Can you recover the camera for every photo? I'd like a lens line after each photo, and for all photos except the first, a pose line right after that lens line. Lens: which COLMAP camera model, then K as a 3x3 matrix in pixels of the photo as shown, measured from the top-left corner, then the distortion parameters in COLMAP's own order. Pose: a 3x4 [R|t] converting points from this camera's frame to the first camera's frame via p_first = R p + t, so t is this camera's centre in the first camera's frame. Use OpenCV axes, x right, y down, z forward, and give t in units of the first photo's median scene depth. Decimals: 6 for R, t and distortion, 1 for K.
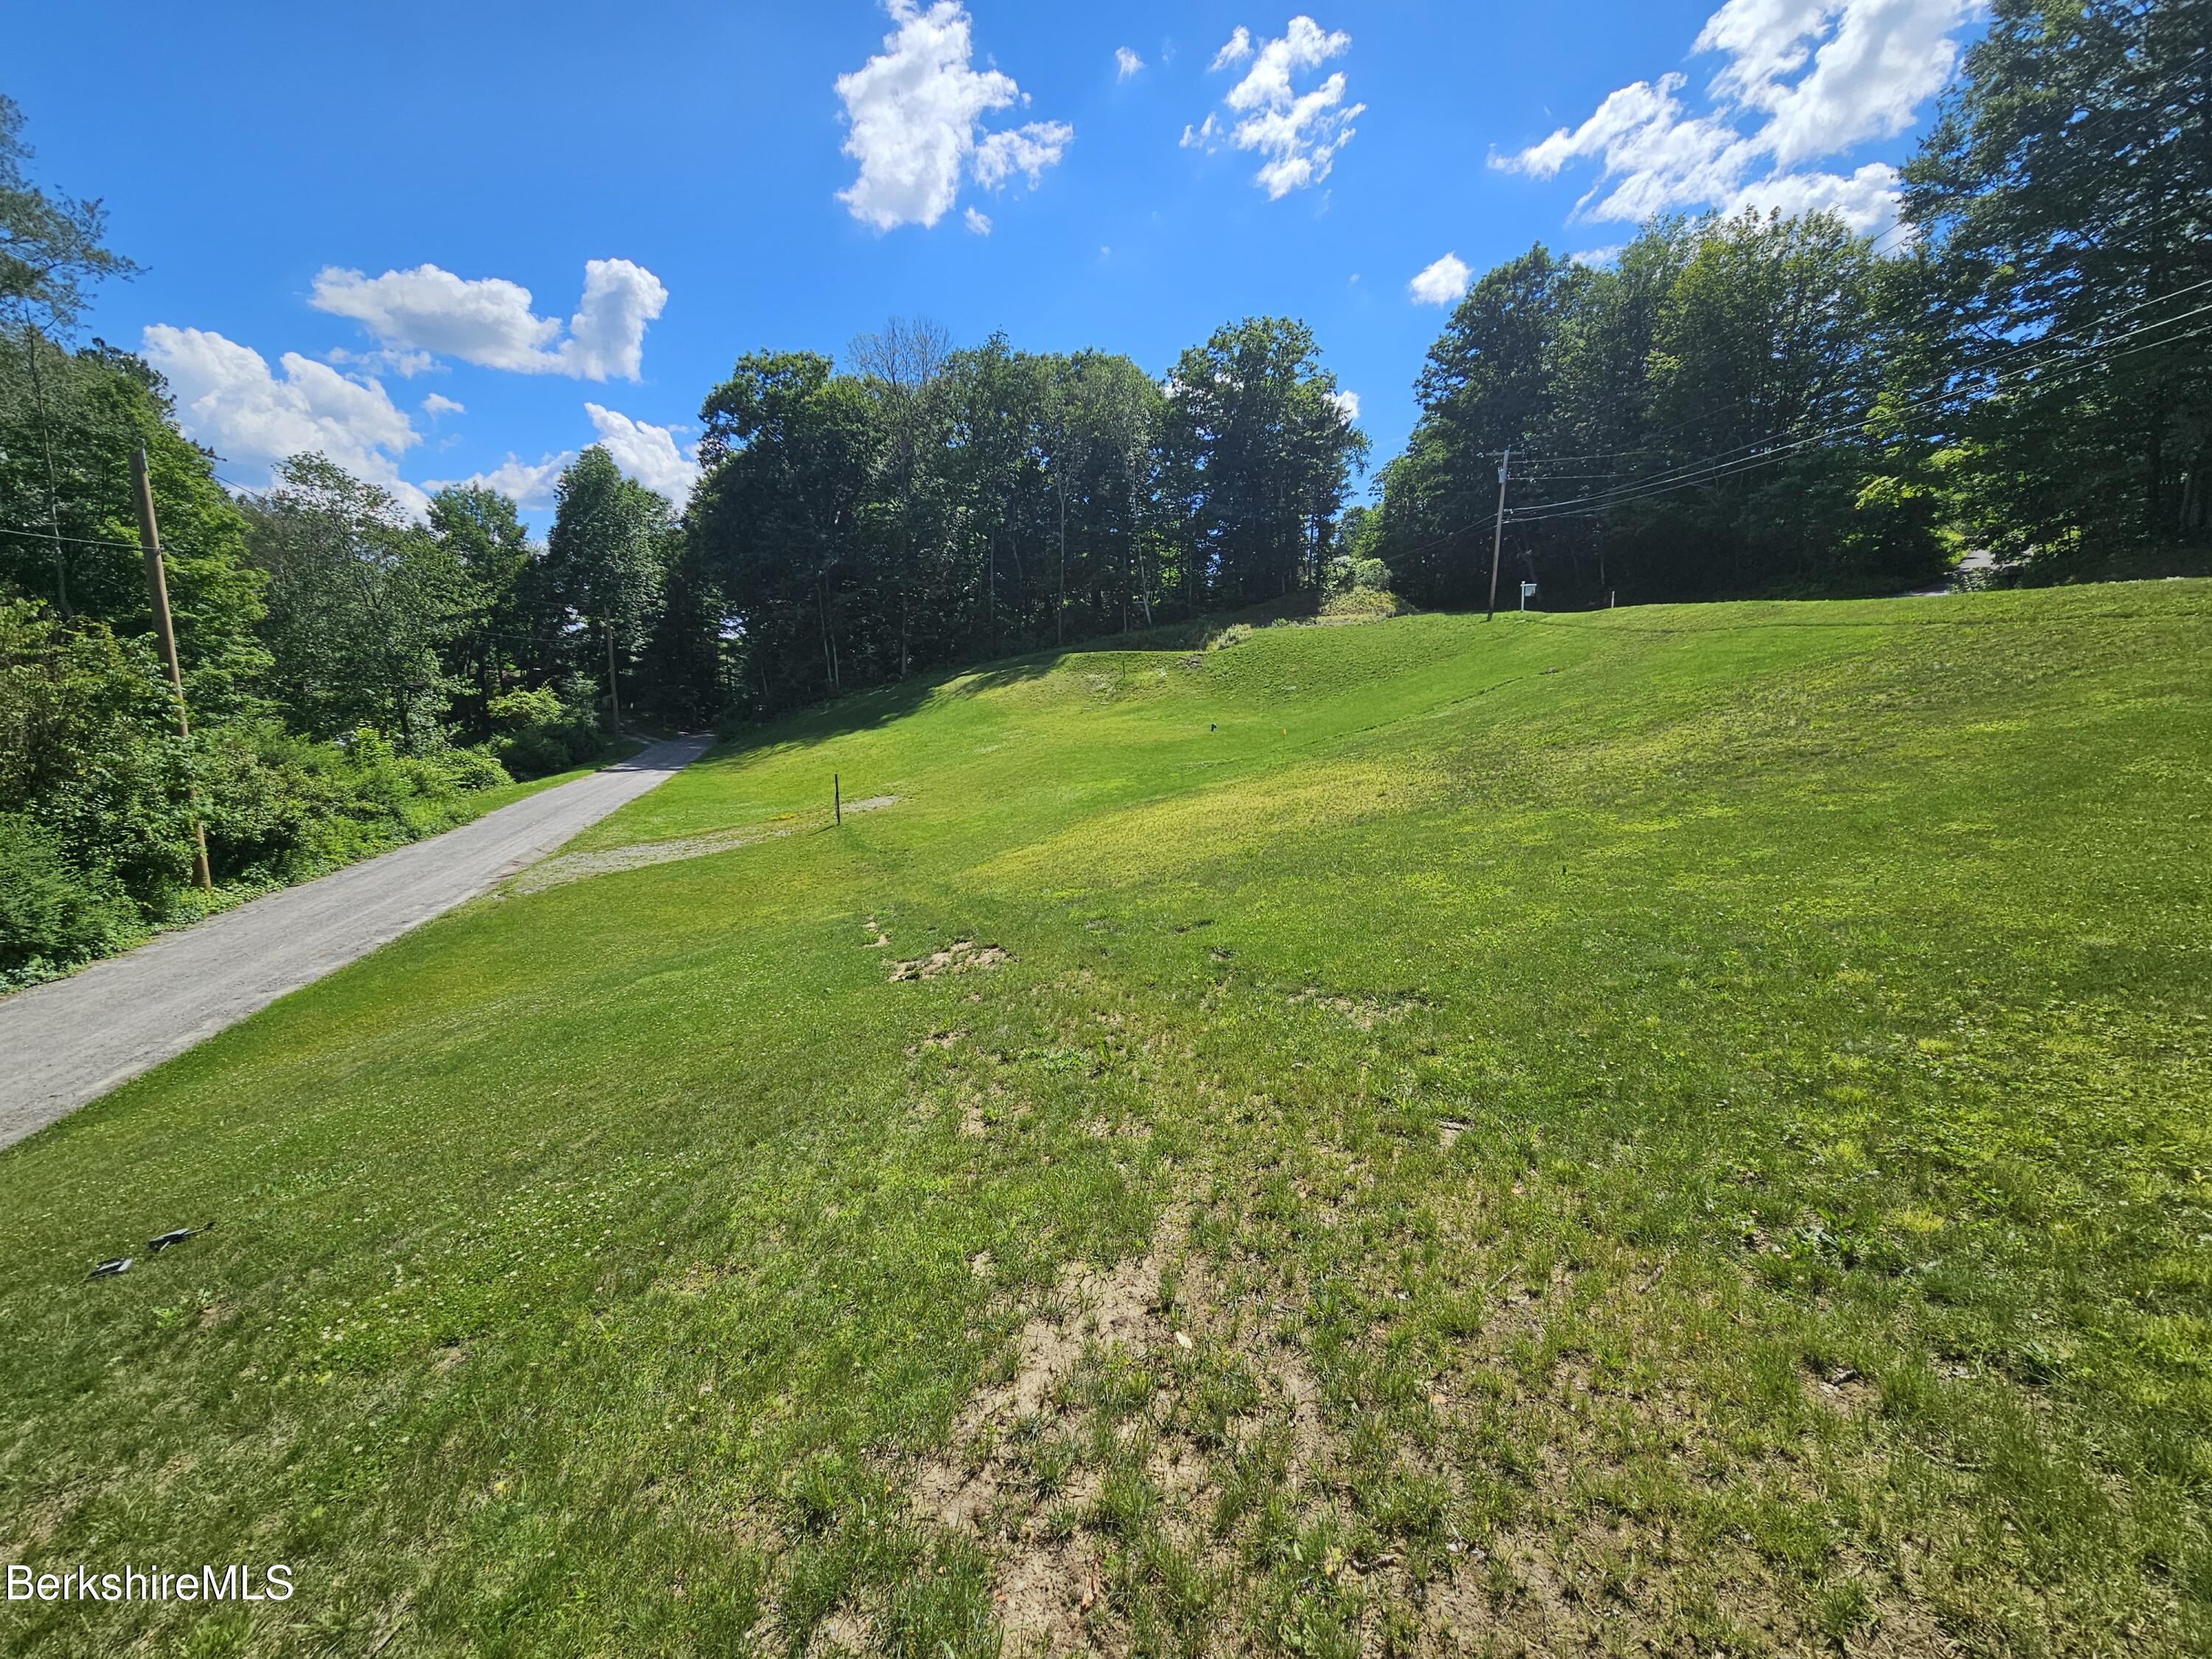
lens RADIAL K [[936.2, 0, 1120.7], [0, 936.2, 838.9], [0, 0, 1]] dist [0.001801, -0.003861]
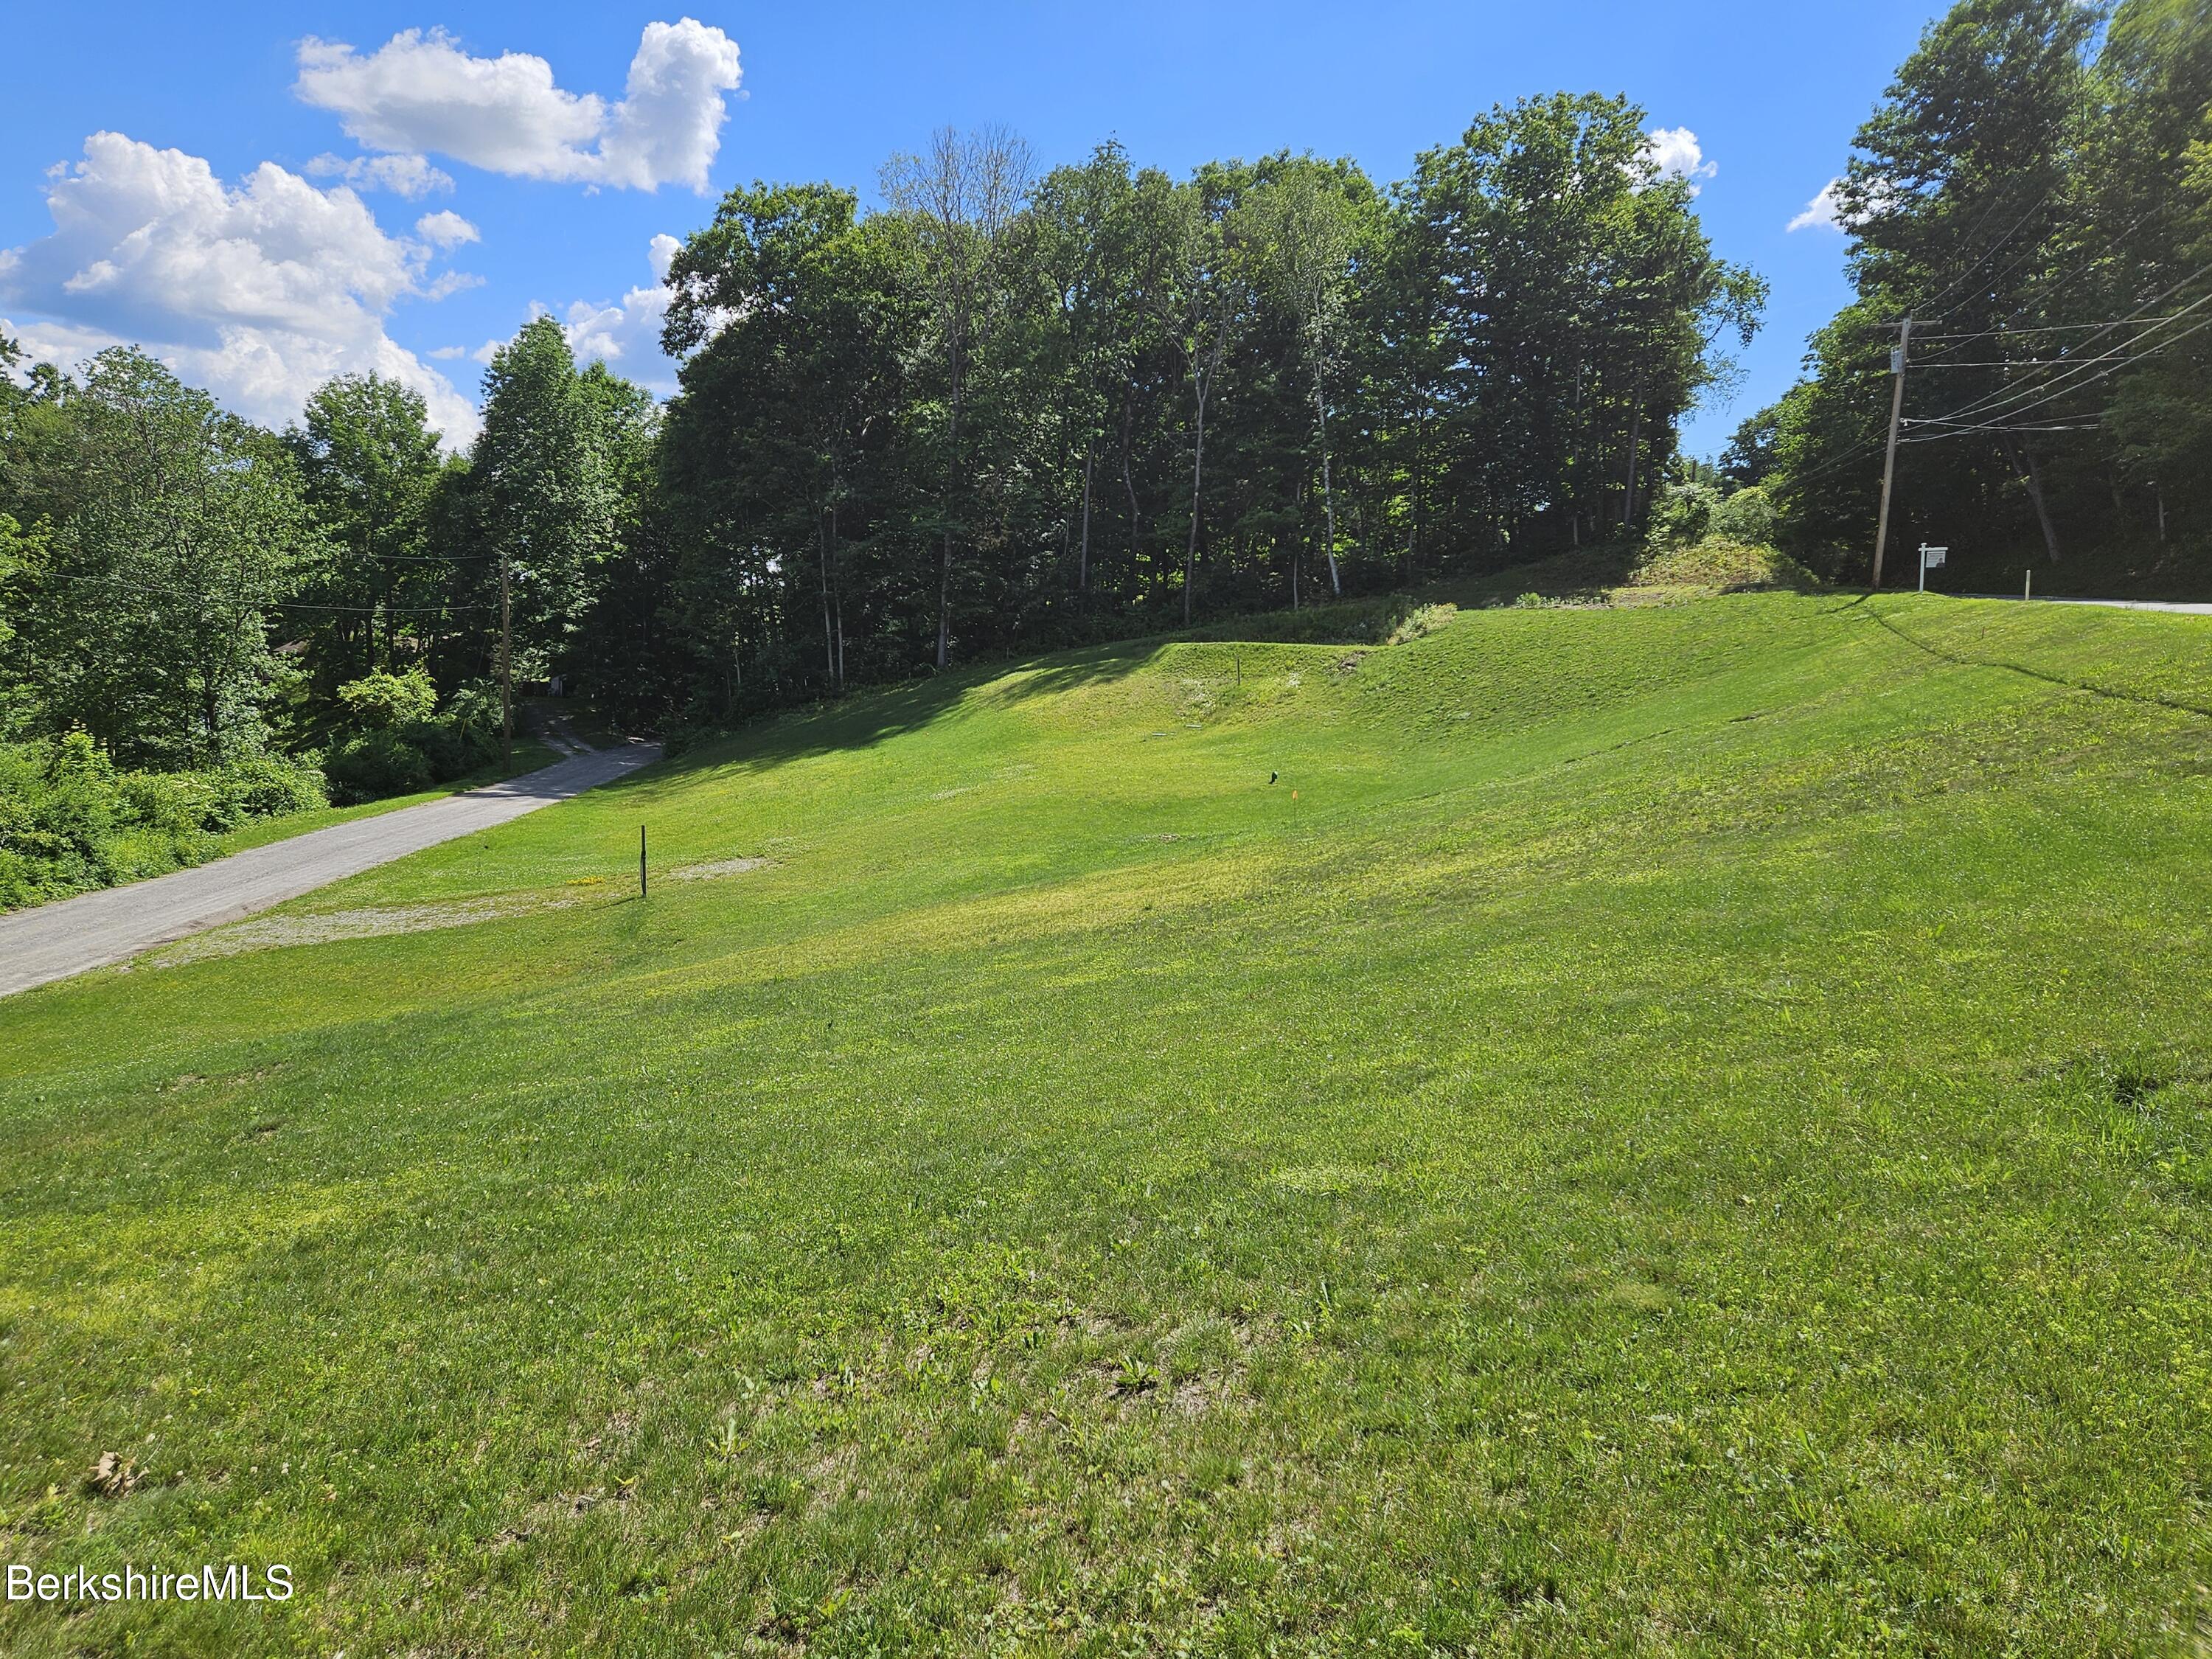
lens RADIAL K [[1588.5, 0, 1143.0], [0, 1588.5, 833.5], [0, 0, 1]] dist [0.077095, -0.054647]
pose [[0.976622, 0.053480, -0.208205, 0.149561], [-0.065307, 0.996594, -0.050349, -0.013214], [0.204803, 0.062769, 0.976789, -0.046678]]
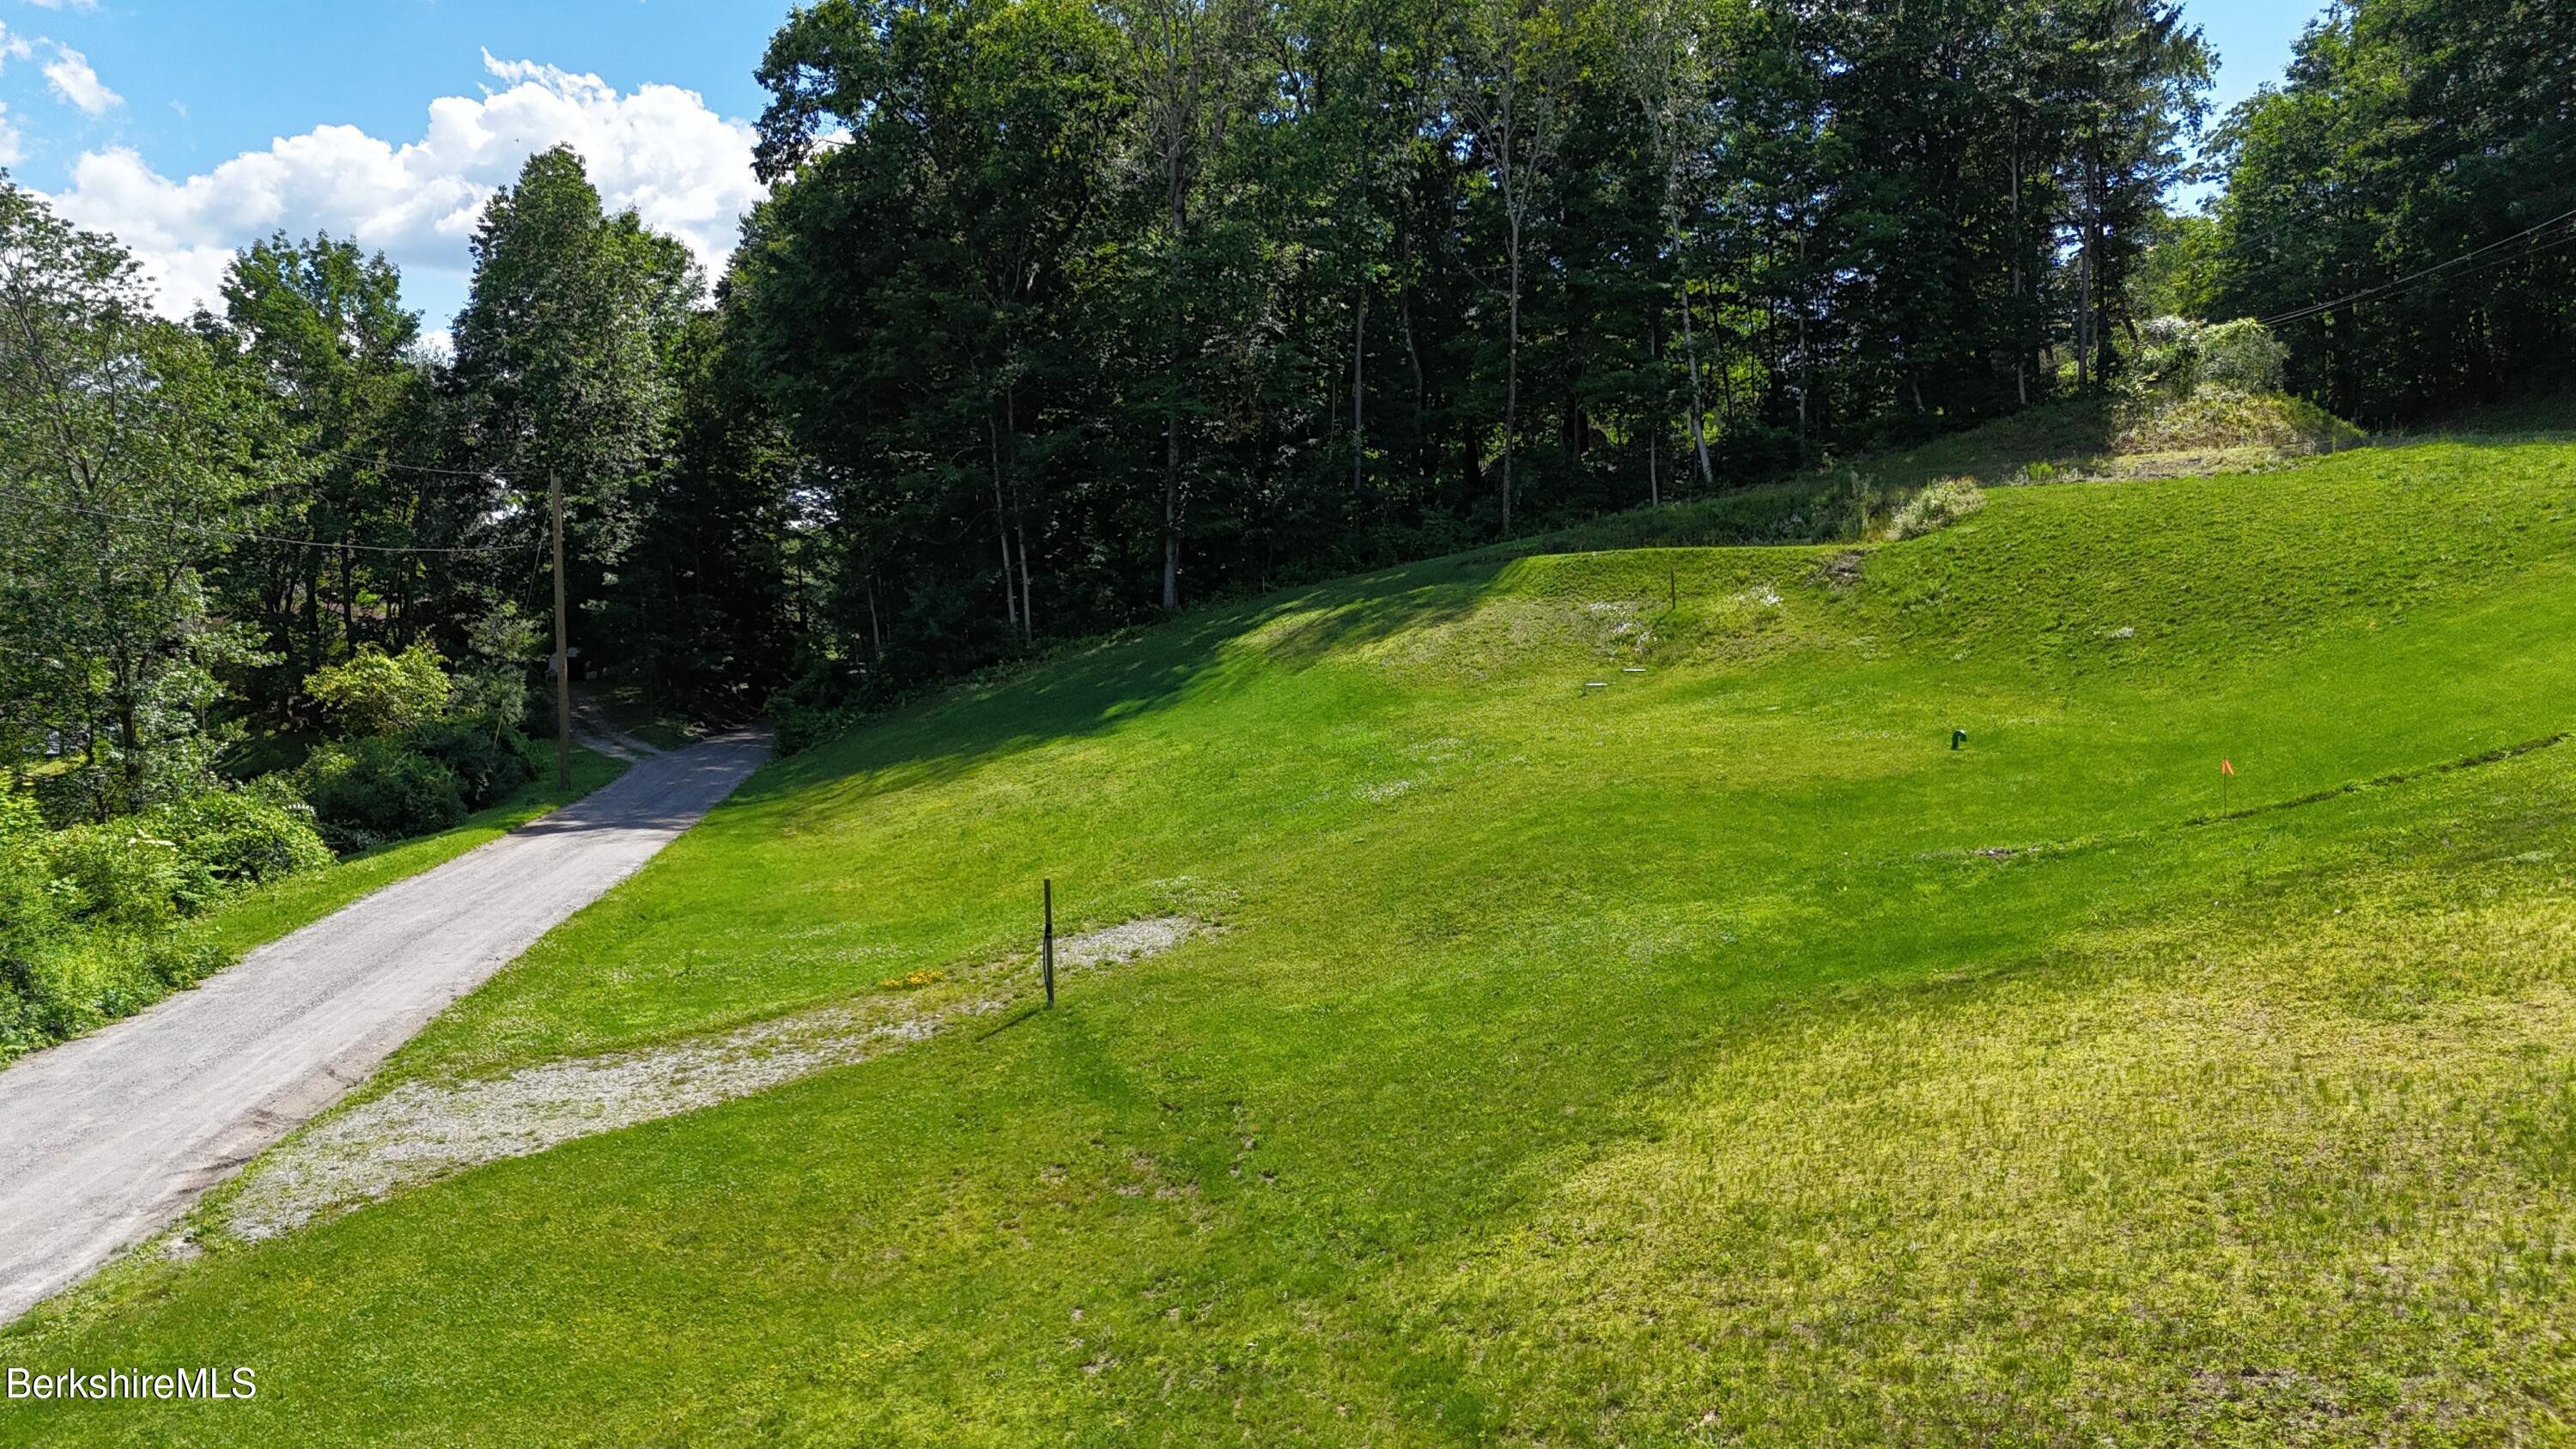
lens RADIAL K [[1901.4, 0, 1284.9], [0, 1901.4, 729.7], [0, 0, 1]] dist [0.087325, -0.098696]
pose [[0.989415, -0.003787, -0.145066, -0.041352], [-0.010349, 0.995272, -0.096569, -0.026772], [0.144745, 0.097048, 0.984698, 0.100974]]
